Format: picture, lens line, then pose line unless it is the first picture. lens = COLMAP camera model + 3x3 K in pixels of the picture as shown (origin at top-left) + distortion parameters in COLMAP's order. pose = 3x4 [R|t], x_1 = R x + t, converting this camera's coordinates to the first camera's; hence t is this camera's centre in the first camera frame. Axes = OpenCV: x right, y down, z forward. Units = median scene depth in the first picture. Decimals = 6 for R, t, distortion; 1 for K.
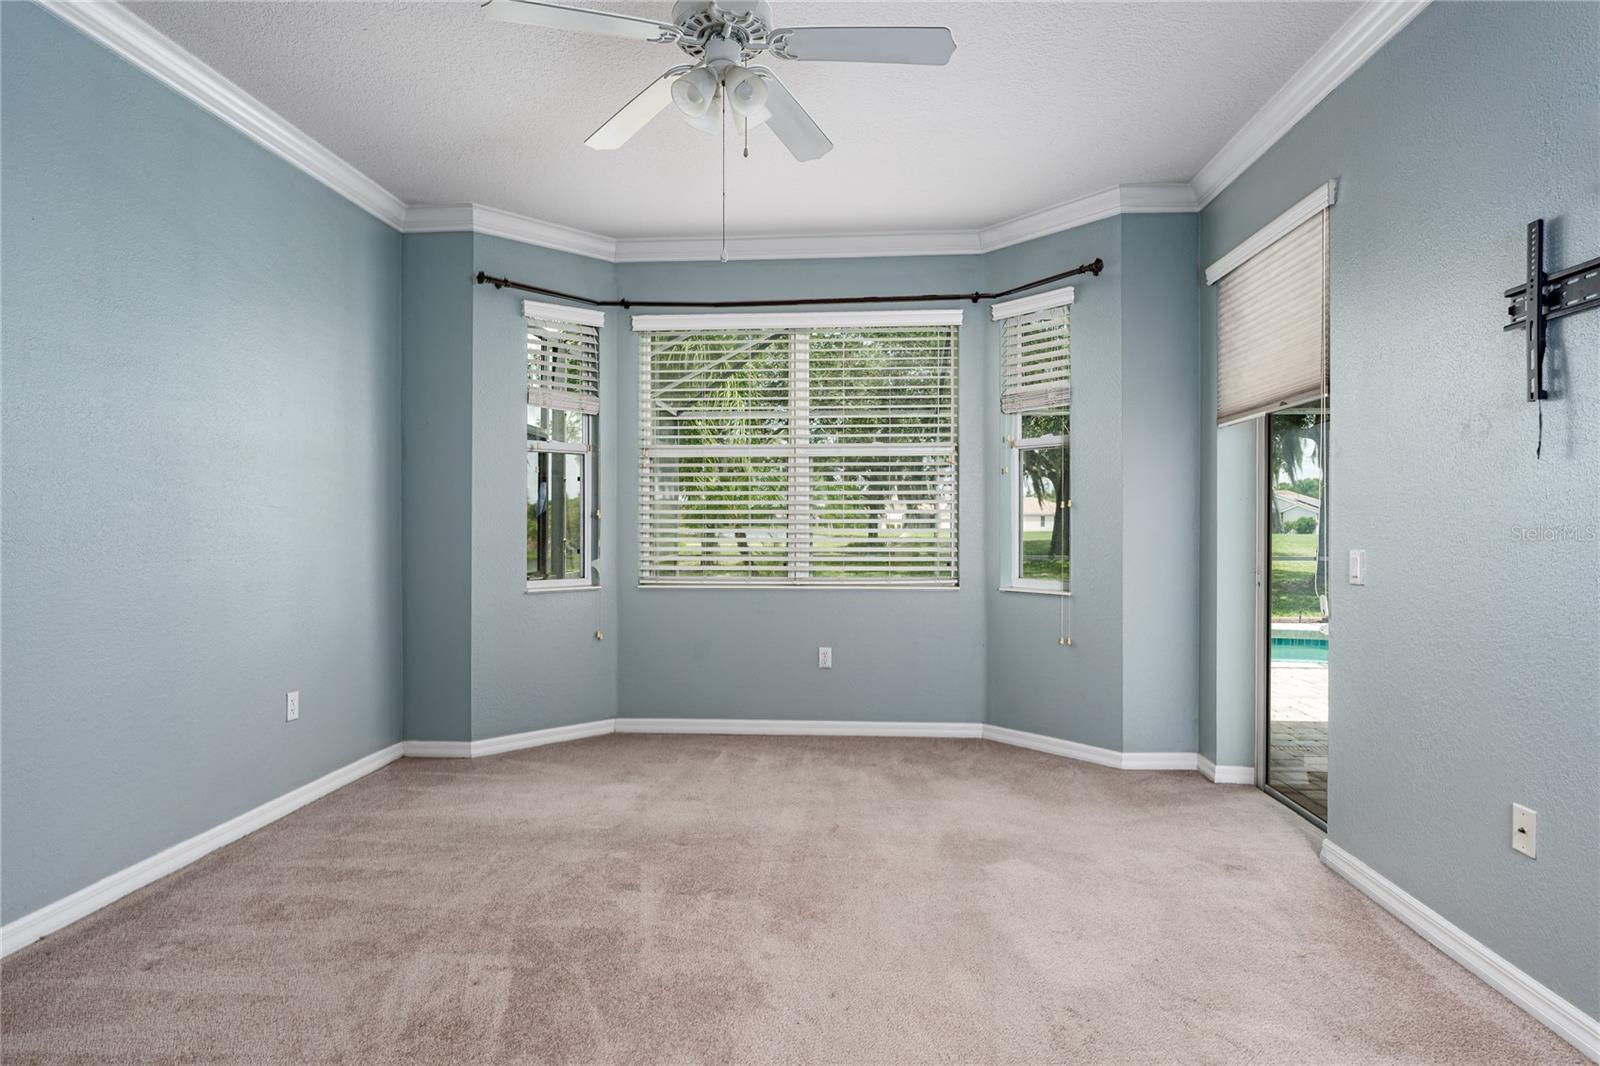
lens RADIAL K [[851.3, 0, 792.1], [0, 851.3, 528.8], [0, 0, 1]] dist [0.004450, 0.002329]
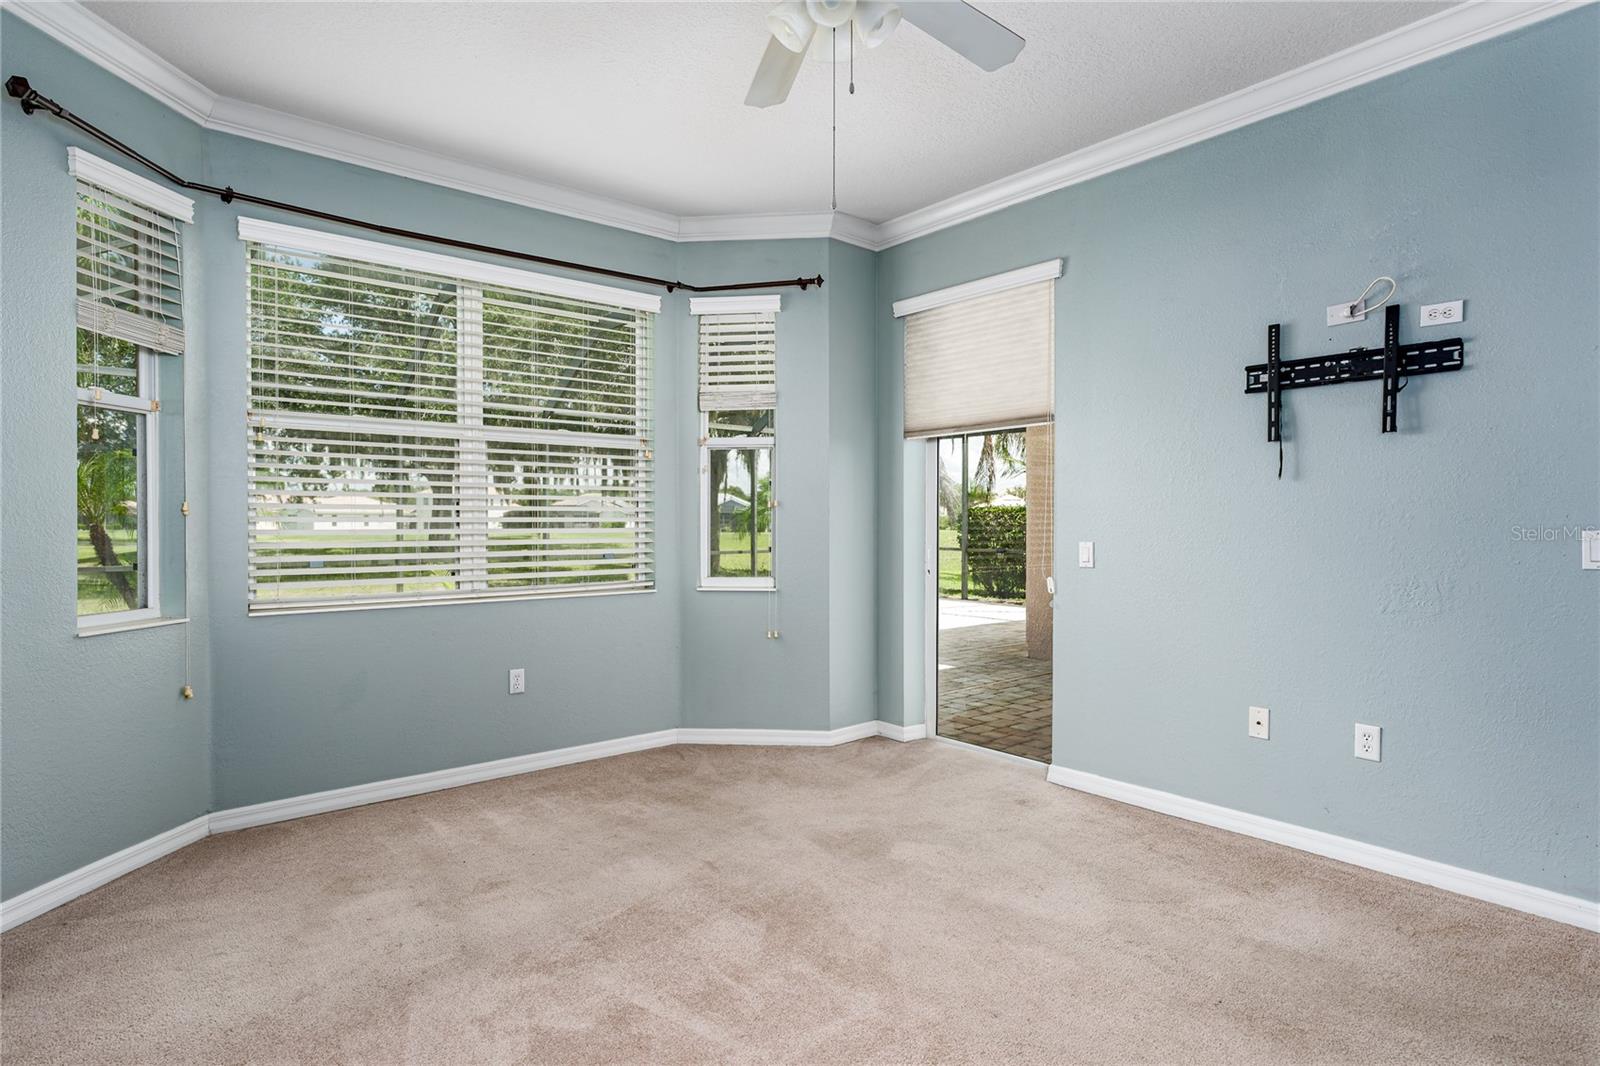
lens RADIAL K [[851.3, 0, 792.5], [0, 851.3, 532.6], [0, 0, 1]] dist [0.004450, 0.002329]
pose [[0.724174, -0.008276, 0.689567, -0.403446], [0.004631, 0.999964, 0.007138, -0.000557], [-0.689602, -0.001975, 0.724186, 0.242525]]
